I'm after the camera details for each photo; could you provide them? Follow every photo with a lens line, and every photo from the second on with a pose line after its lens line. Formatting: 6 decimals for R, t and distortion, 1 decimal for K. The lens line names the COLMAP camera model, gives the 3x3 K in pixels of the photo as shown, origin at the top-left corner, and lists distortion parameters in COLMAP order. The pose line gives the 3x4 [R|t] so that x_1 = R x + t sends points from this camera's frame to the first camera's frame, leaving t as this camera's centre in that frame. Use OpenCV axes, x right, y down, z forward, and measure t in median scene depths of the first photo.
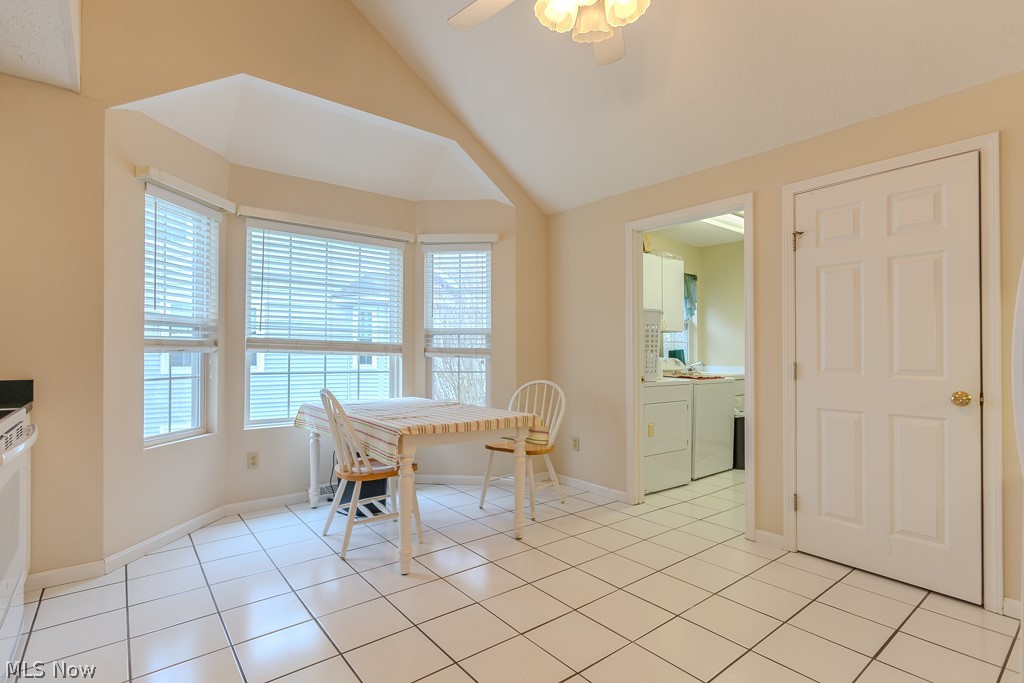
lens RADIAL K [[476.7, 0, 511.9], [0, 476.7, 344.2], [0, 0, 1]] dist [-0.007052, 0.000760]
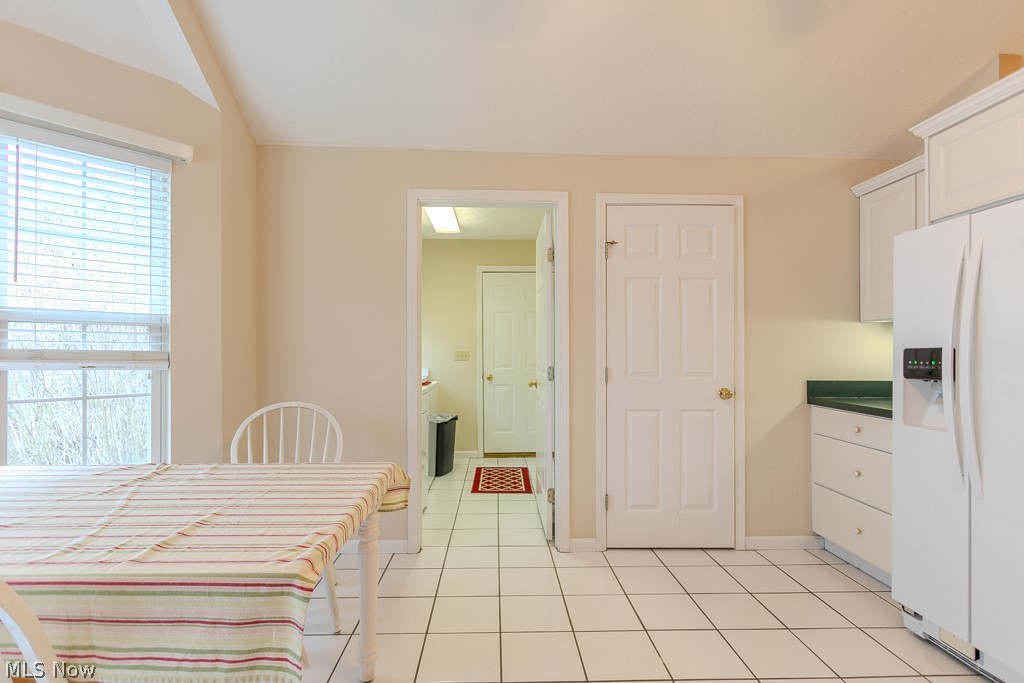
lens RADIAL K [[476.7, 0, 511.0], [0, 476.7, 347.7], [0, 0, 1]] dist [-0.007052, 0.000760]
pose [[0.613203, 0.008867, 0.789876, -0.342832], [-0.014311, 0.999898, -0.000115, -0.001112], [-0.789796, -0.011234, 0.613267, 0.513379]]
